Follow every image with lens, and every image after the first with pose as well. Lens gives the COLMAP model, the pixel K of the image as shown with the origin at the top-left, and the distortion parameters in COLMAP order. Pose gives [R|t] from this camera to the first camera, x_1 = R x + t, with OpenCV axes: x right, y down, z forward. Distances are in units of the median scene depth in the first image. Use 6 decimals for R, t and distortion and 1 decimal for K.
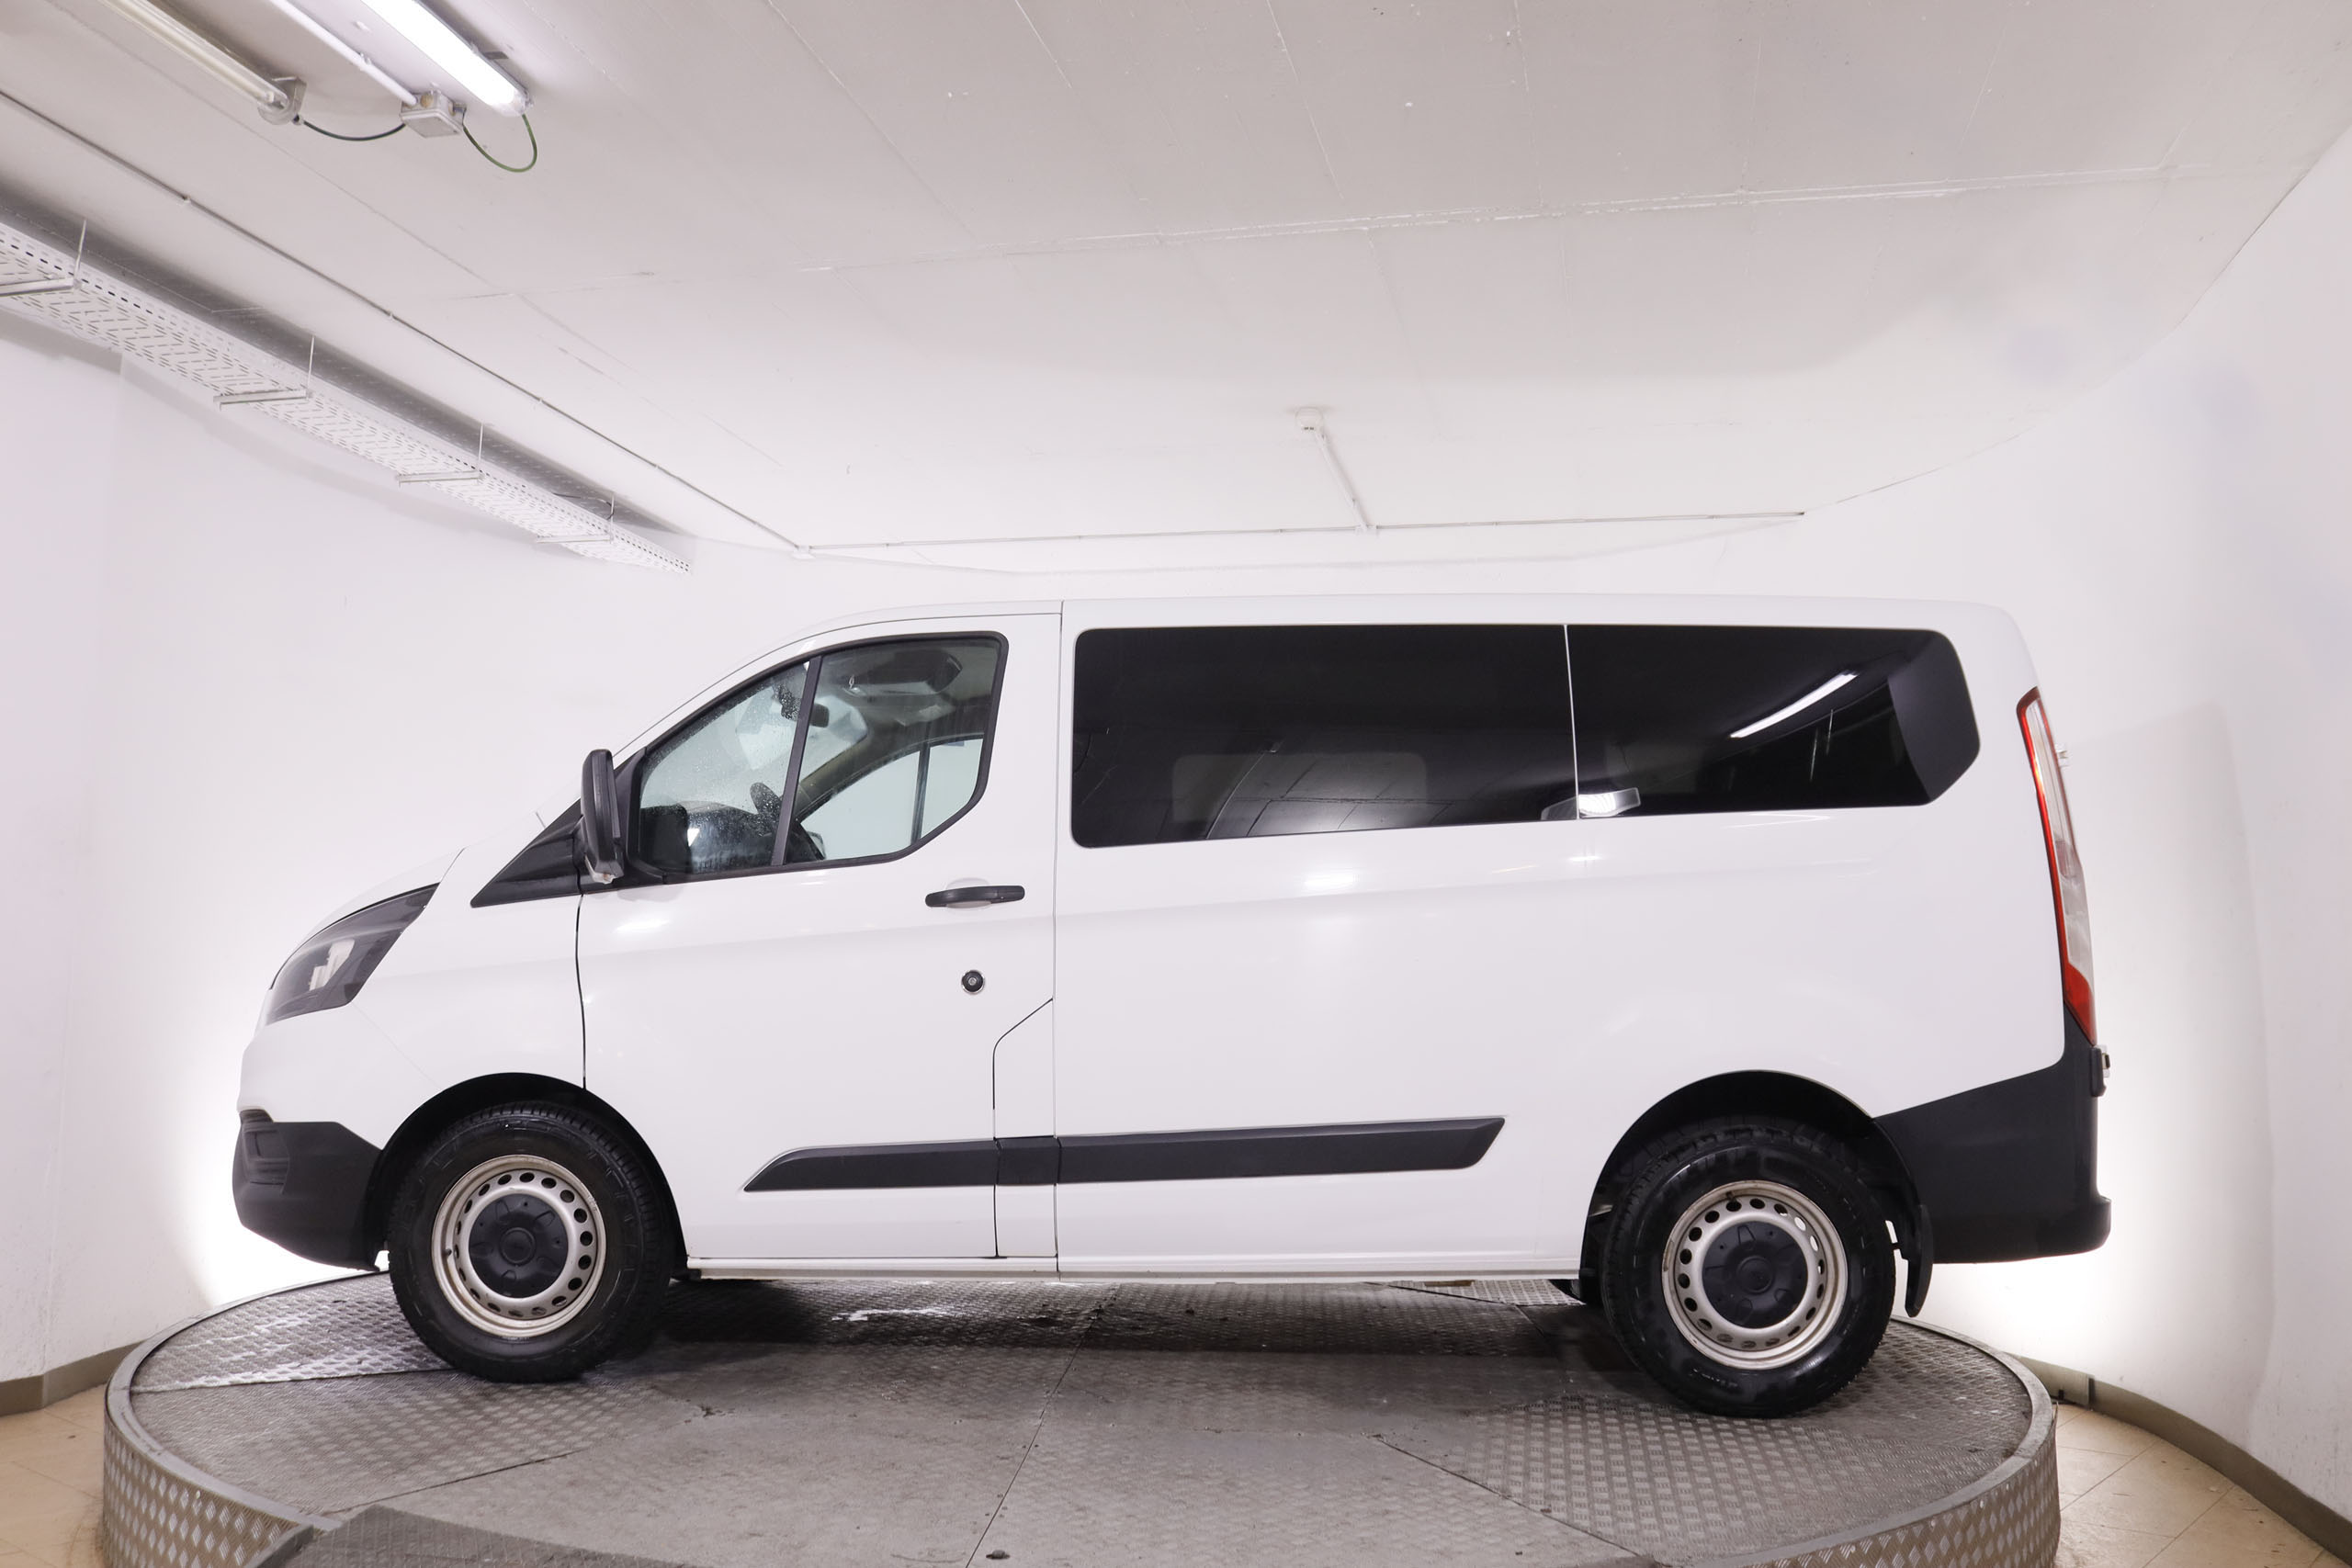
lens RADIAL K [[2098.5, 0, 1146.5], [0, 2098.5, 753.0], [0, 0, 1]] dist [-0.107922, 0.078811]
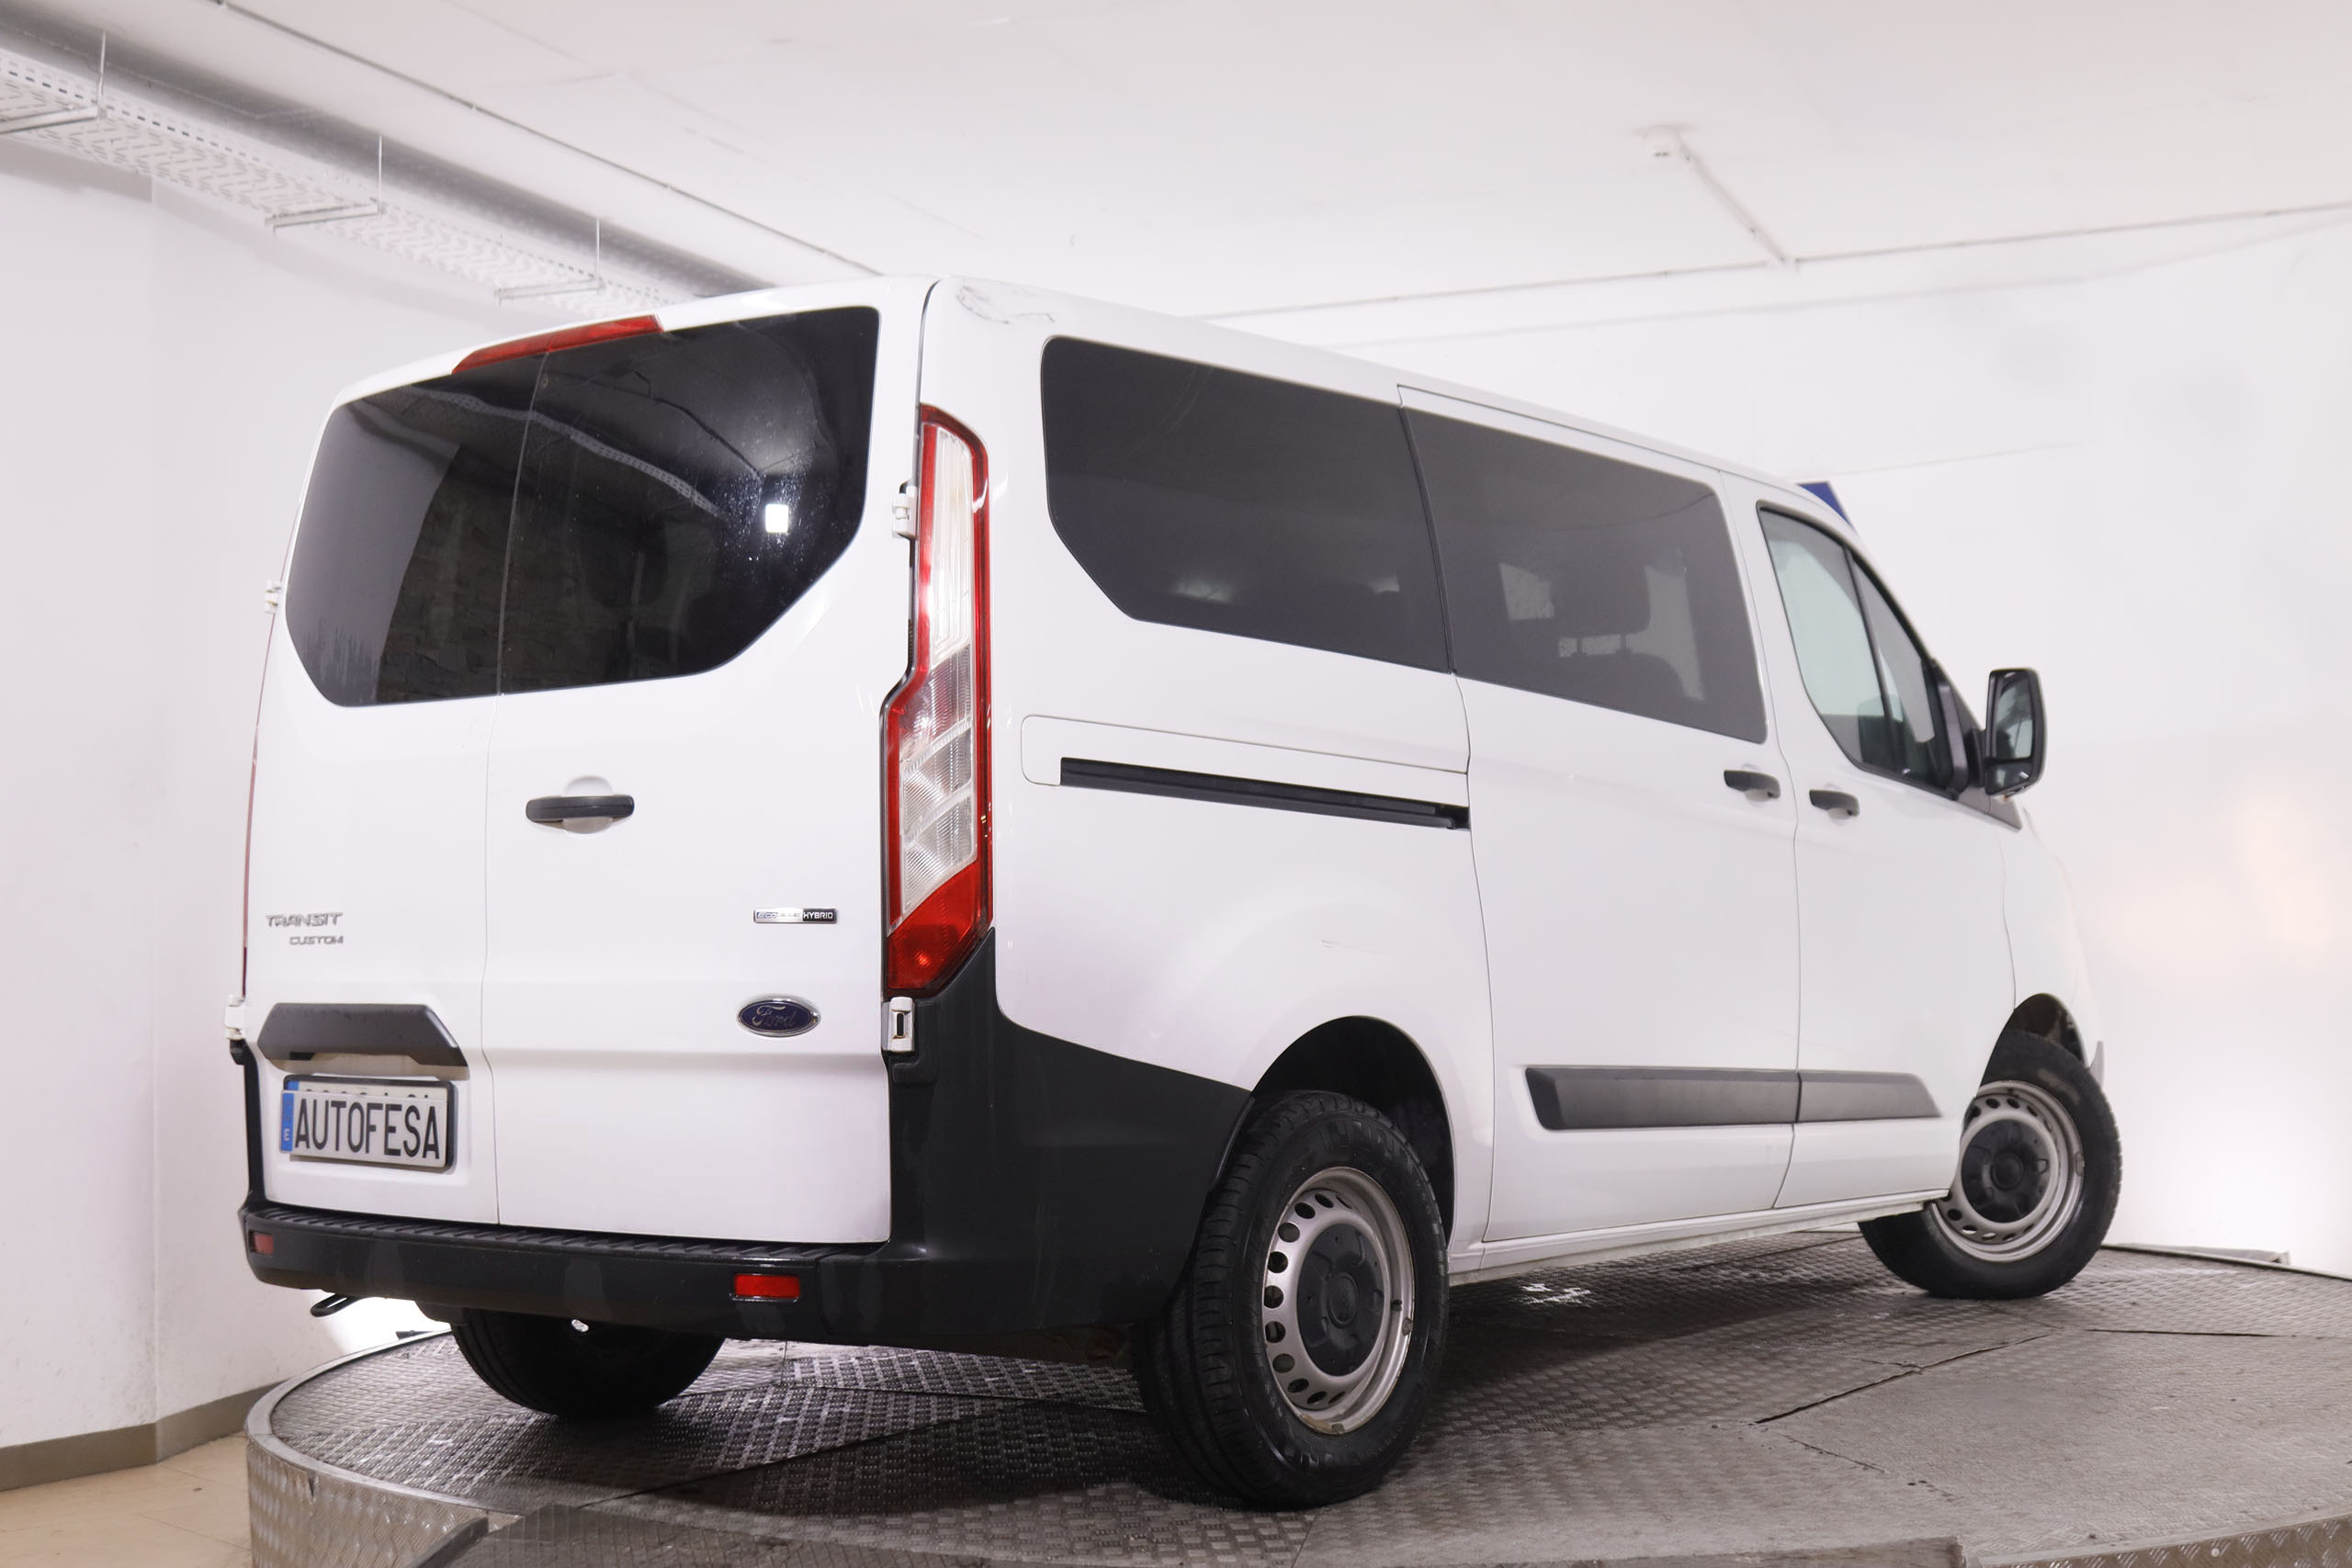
lens RADIAL K [[3126.2, 0, 1179.0], [0, 3126.2, 761.9], [0, 0, 1]] dist [-0.019541, 0.000000]
pose [[0.988906, -0.046843, -0.140966, 0.061744], [0.056002, 0.996521, 0.061723, -0.018211], [0.137584, -0.068932, 0.988089, -0.172784]]
